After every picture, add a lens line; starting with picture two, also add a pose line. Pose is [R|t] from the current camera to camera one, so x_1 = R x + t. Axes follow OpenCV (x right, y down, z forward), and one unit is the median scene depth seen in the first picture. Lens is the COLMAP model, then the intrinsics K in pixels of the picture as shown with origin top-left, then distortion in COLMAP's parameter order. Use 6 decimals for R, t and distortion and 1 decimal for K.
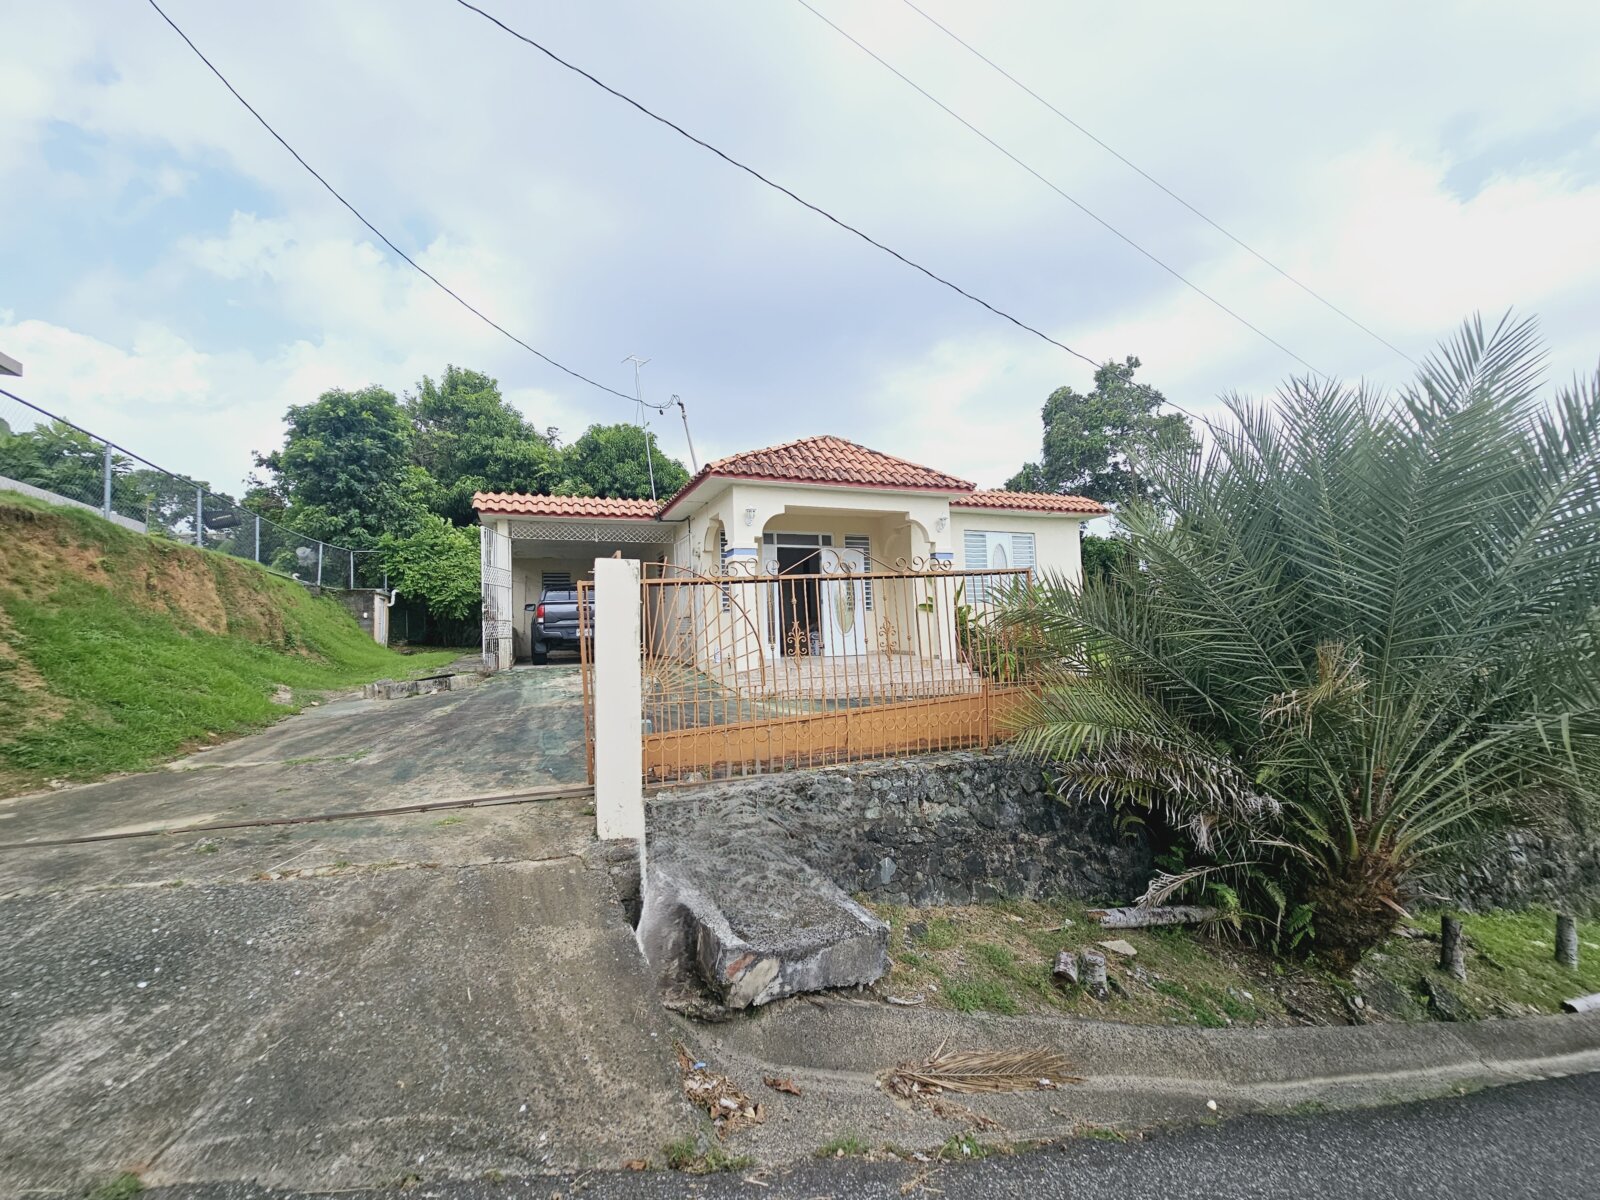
lens RADIAL K [[652.4, 0, 800.0], [0, 652.4, 600.0], [0, 0, 1]] dist [-0.002177, 0.000056]
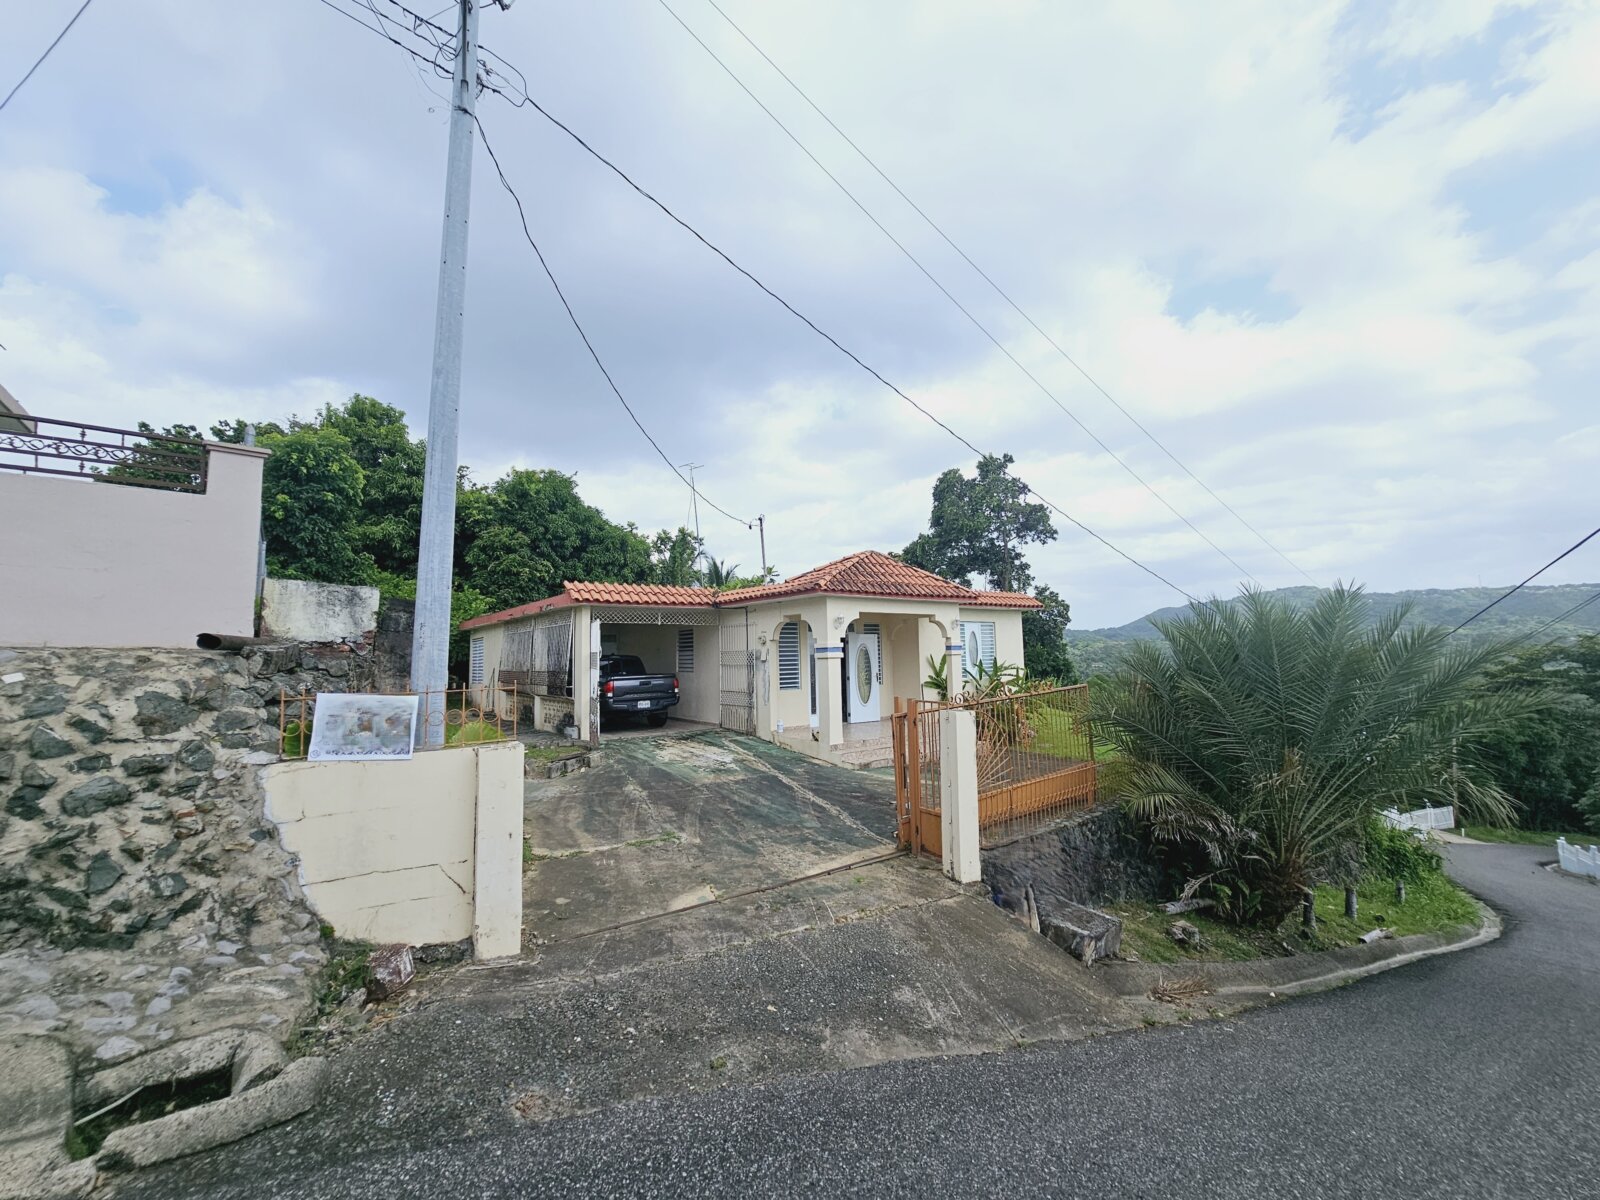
lens RADIAL K [[658.2, 0, 800.0], [0, 658.2, 600.0], [0, 0, 1]] dist [-0.001632, 0.000209]
pose [[0.967046, 0.030022, 0.252824, -0.788769], [-0.019768, 0.998879, -0.043002, -0.188993], [-0.253831, 0.036588, 0.966556, -0.373538]]
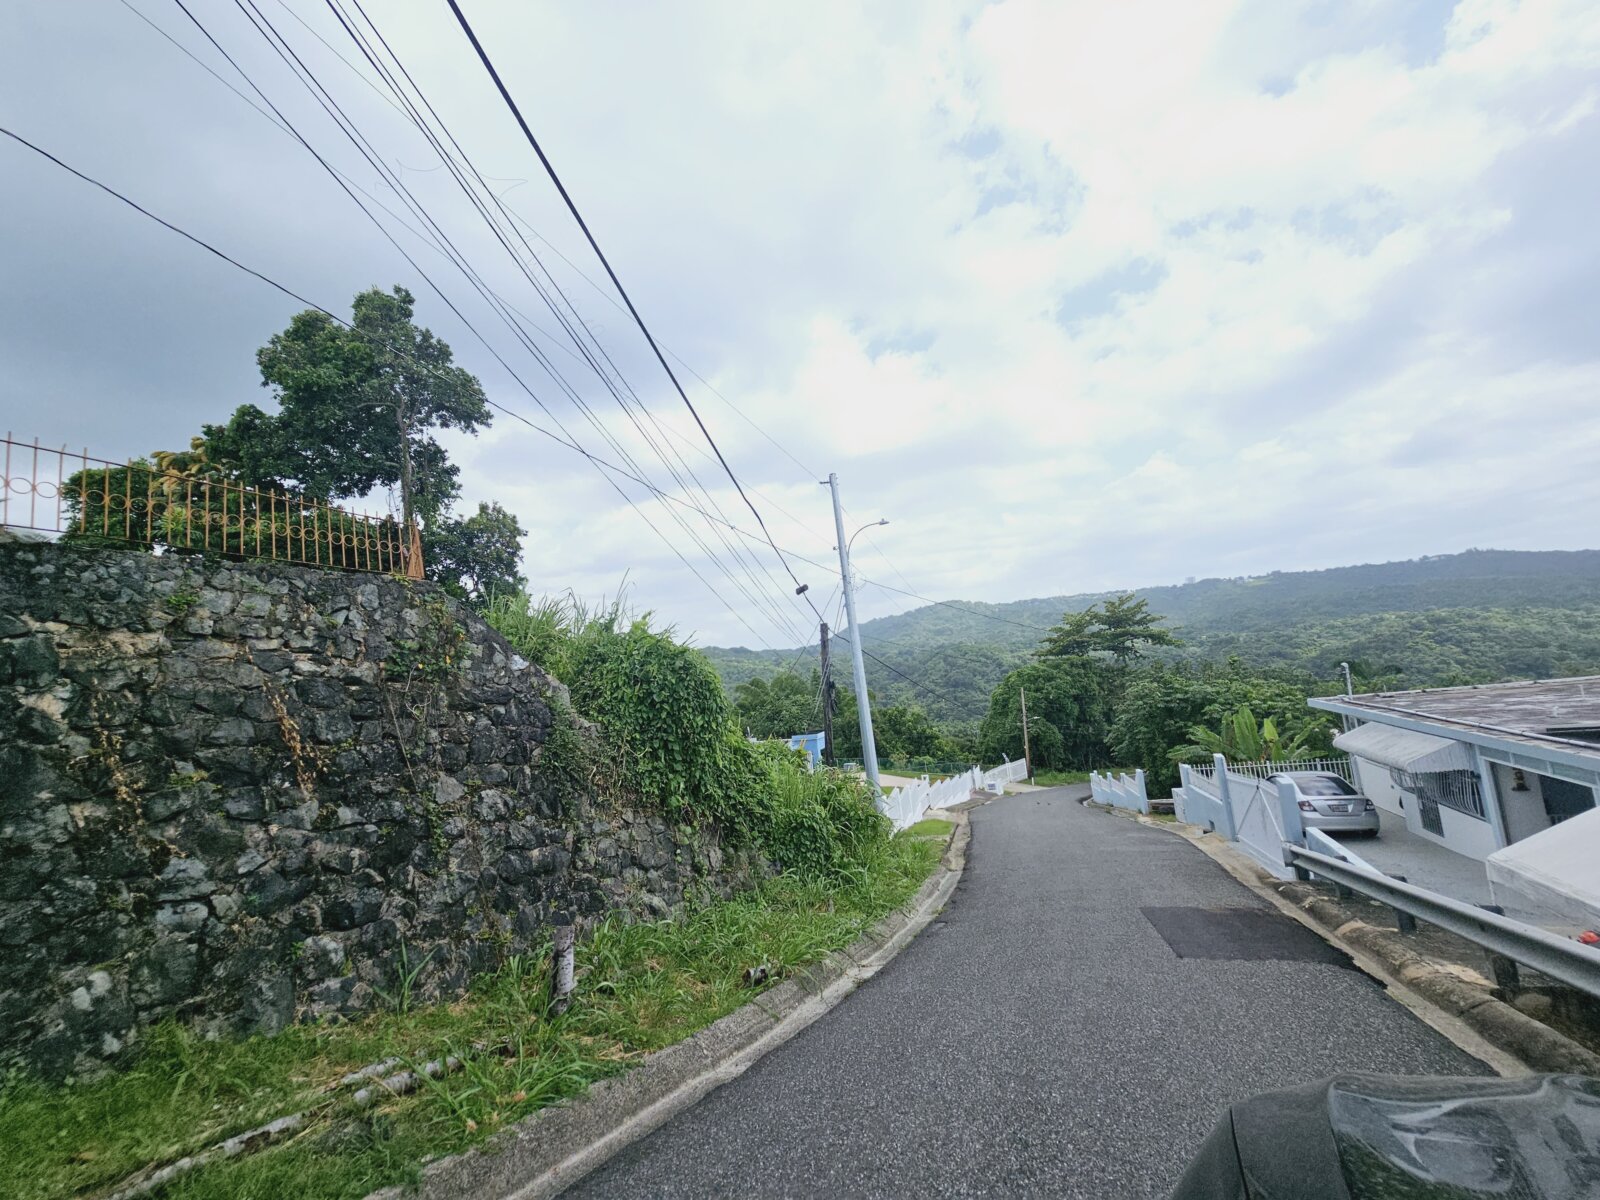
lens RADIAL K [[658.2, 0, 800.0], [0, 658.2, 600.0], [0, 0, 1]] dist [-0.001632, 0.000209]
pose [[0.781108, 0.007588, 0.624350, 1.855099], [0.049901, 0.995969, -0.074535, 0.368193], [-0.622399, 0.089375, 0.777580, 0.610852]]
